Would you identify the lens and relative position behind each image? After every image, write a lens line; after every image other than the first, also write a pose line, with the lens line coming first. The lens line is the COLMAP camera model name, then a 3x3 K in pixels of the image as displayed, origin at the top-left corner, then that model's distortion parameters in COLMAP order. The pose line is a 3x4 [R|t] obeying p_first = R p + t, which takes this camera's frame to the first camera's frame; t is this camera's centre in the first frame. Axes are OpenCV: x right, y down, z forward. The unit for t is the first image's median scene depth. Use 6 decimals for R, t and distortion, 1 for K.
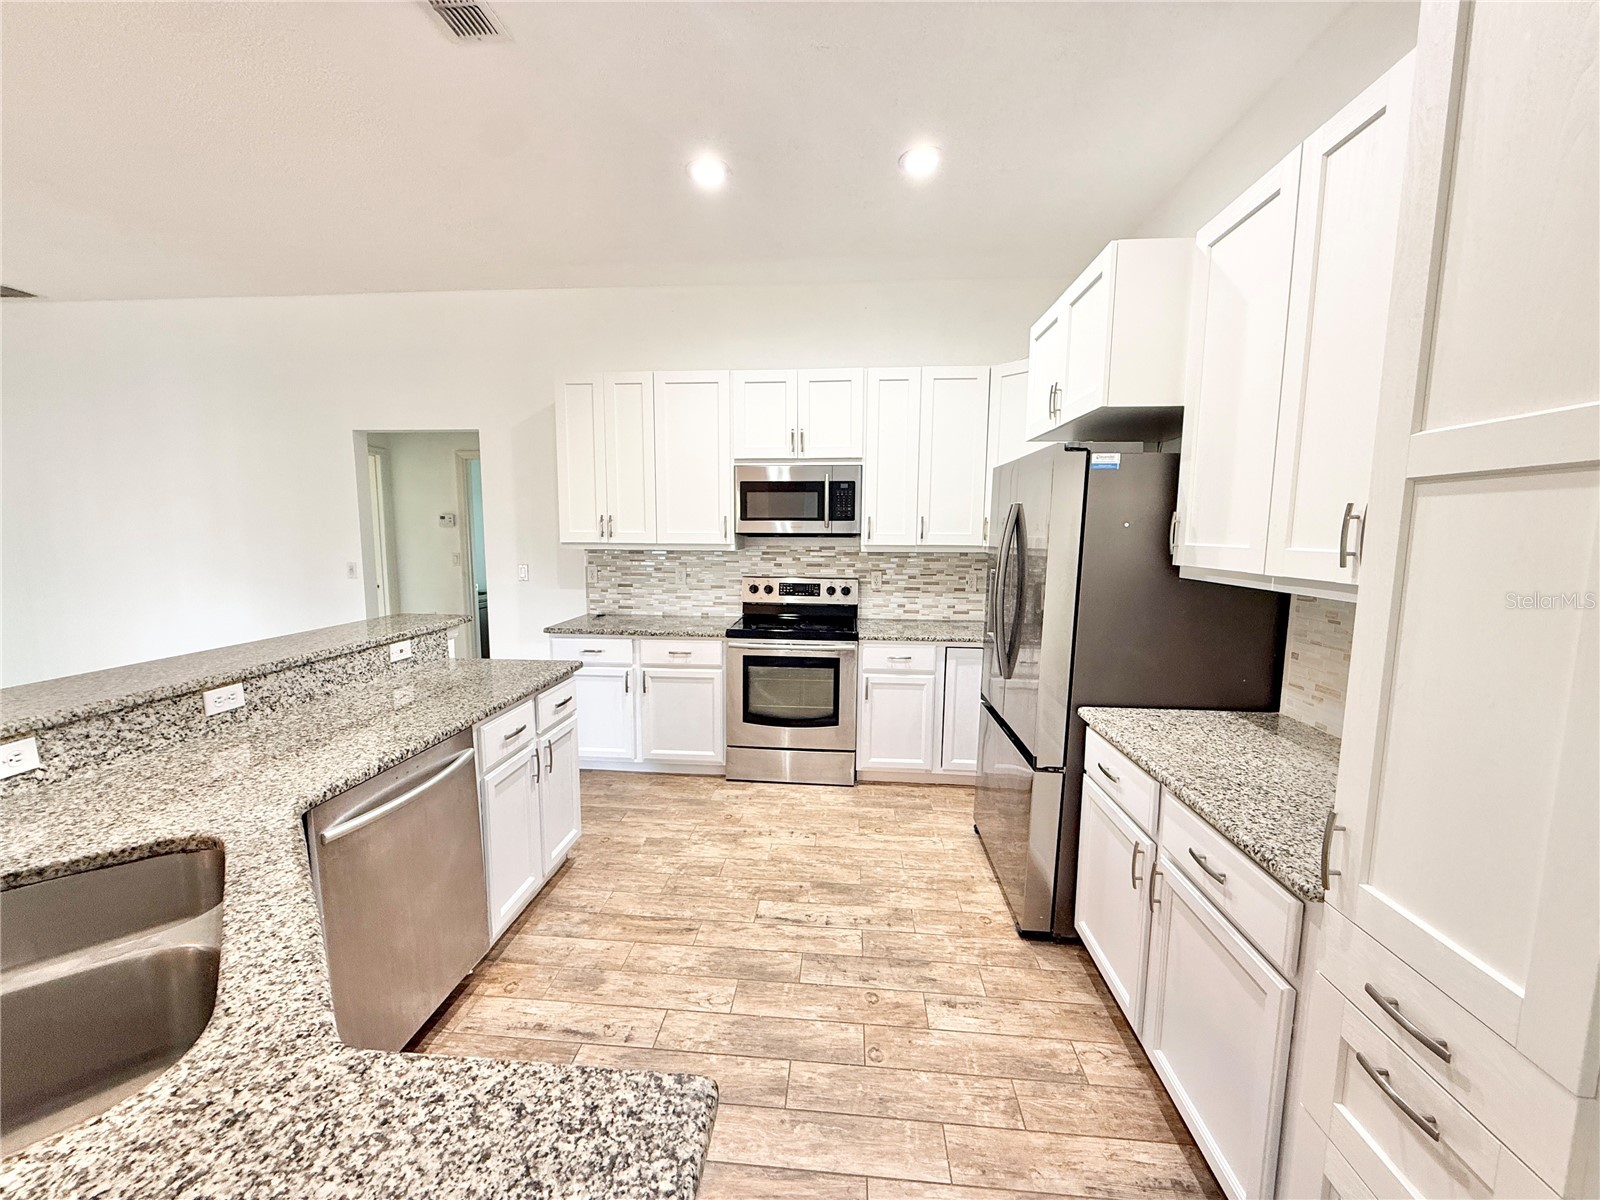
lens RADIAL K [[636.6, 0, 796.6], [0, 636.6, 604.6], [0, 0, 1]] dist [-0.001234, 0.000628]
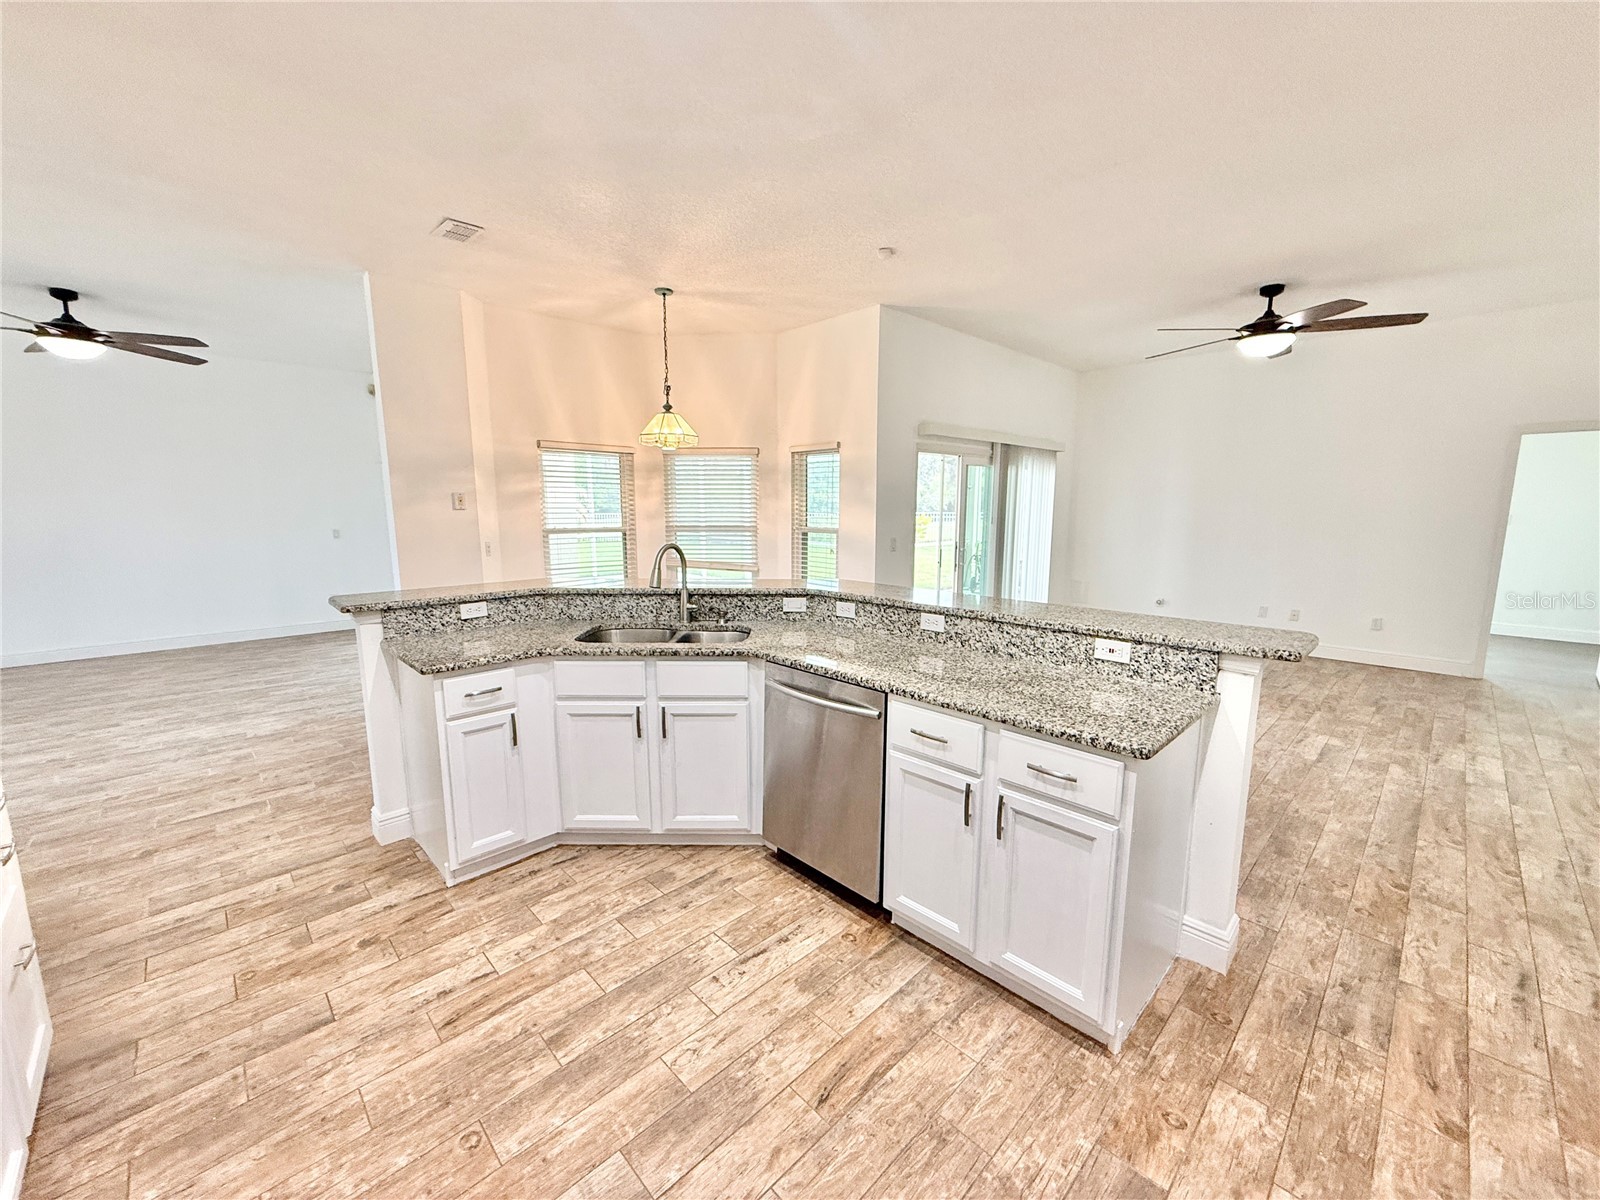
lens RADIAL K [[636.6, 0, 801.3], [0, 636.6, 610.1], [0, 0, 1]] dist [-0.001234, 0.000628]
pose [[-0.655323, 0.117605, -0.746137, 0.186255], [-0.095222, 0.967062, 0.236059, -0.095358], [0.749323, 0.225743, -0.622540, 0.827226]]
